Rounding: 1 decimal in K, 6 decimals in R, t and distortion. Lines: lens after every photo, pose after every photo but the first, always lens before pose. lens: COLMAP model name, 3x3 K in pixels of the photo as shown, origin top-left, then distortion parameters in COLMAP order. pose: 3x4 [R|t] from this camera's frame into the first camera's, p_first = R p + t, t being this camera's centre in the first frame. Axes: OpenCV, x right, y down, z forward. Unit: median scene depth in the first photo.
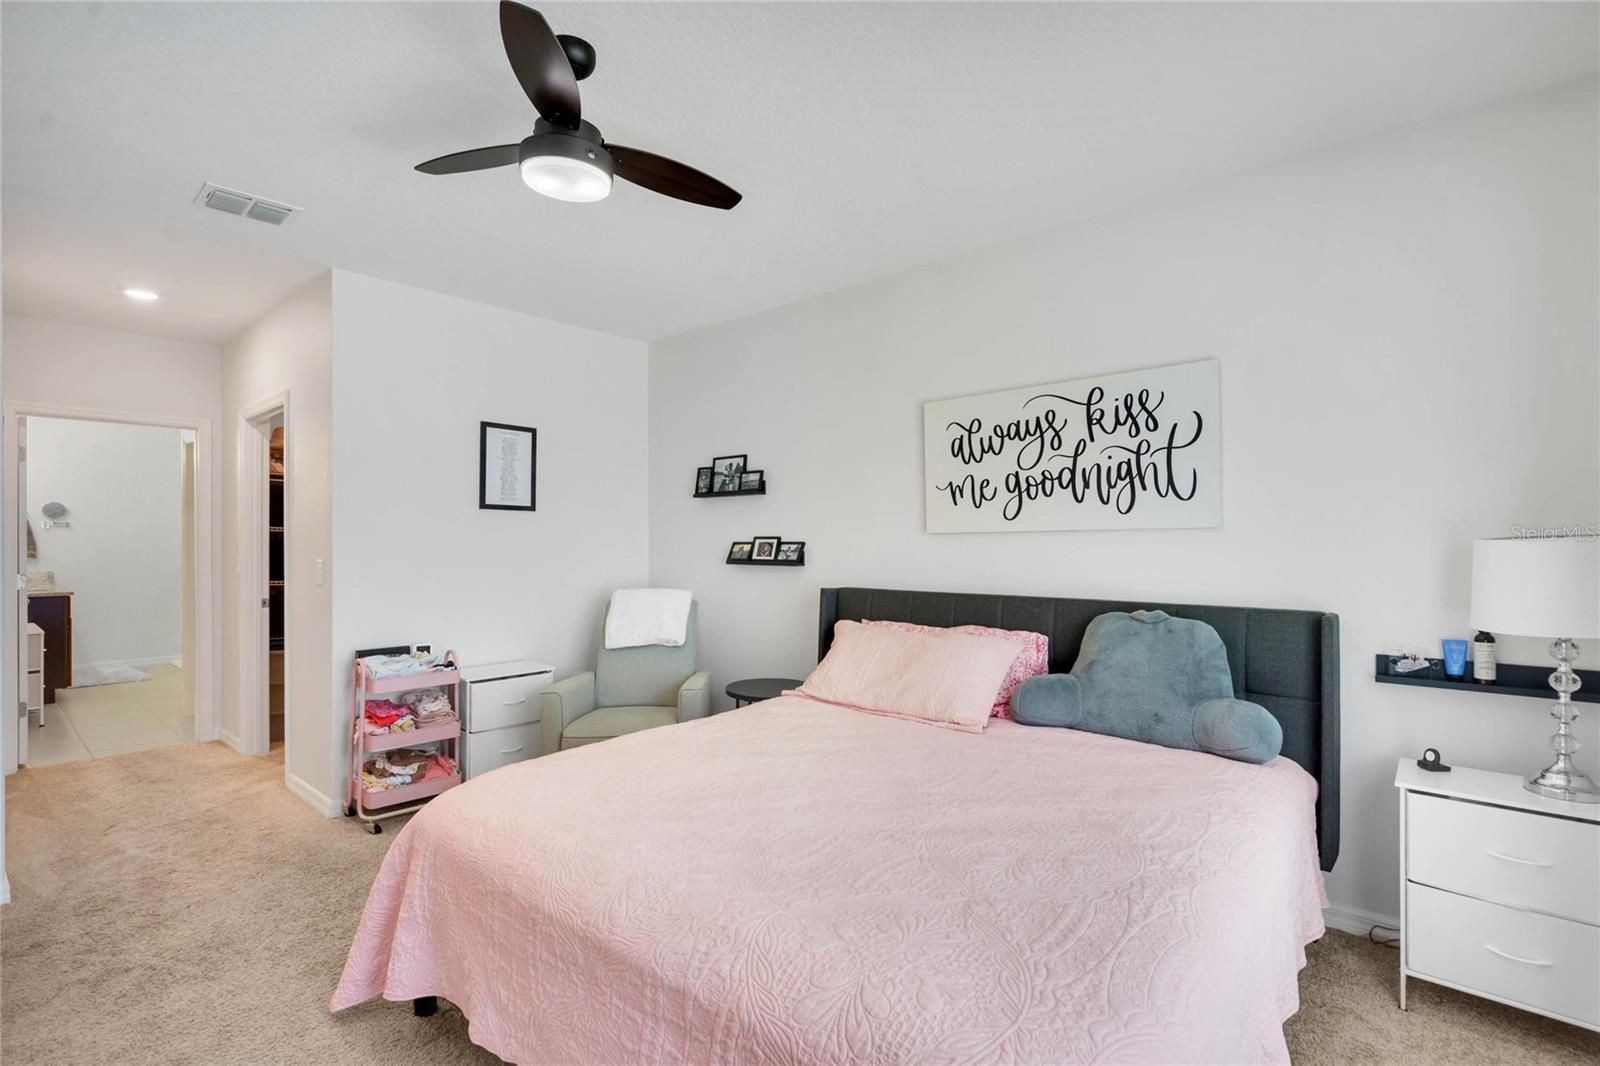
lens RADIAL K [[738.3, 0, 798.9], [0, 738.3, 538.9], [0, 0, 1]] dist [-0.000428, 0.000574]
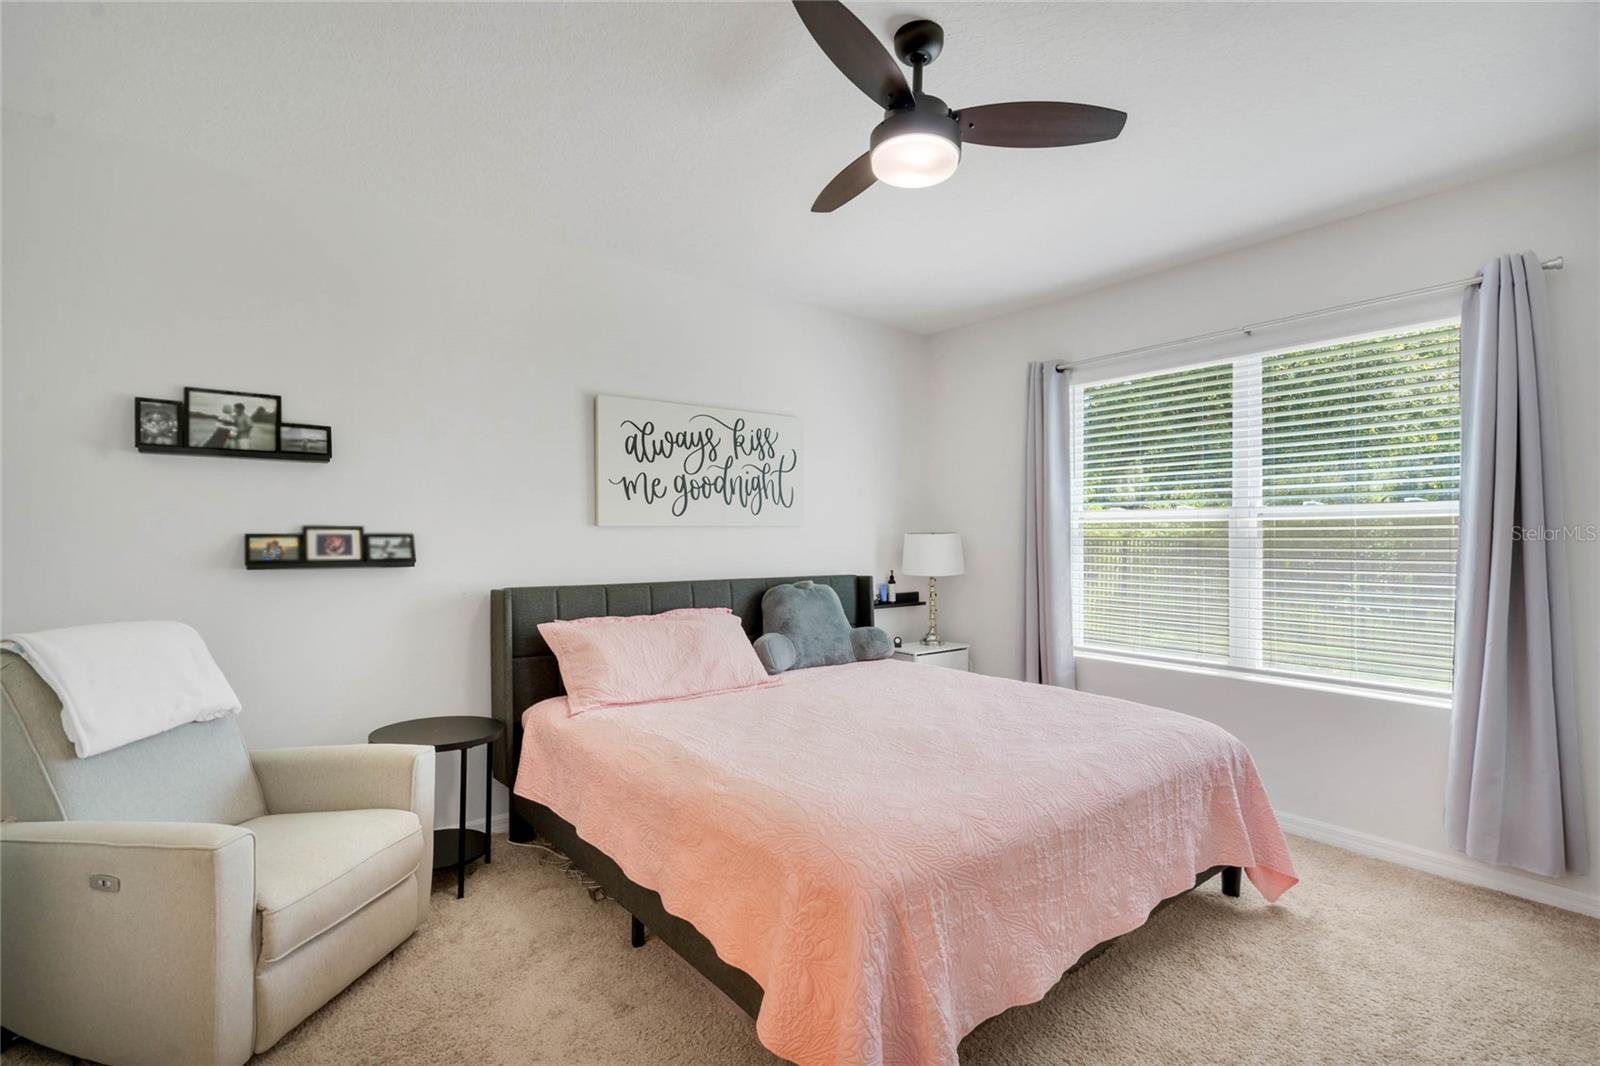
lens RADIAL K [[738.3, 0, 798.9], [0, 738.3, 538.9], [0, 0, 1]] dist [-0.000428, 0.000574]
pose [[0.201169, -0.000675, 0.979556, -0.816800], [-0.004232, 0.999990, 0.001559, 0.007751], [-0.979547, -0.004459, 0.201164, 0.587584]]
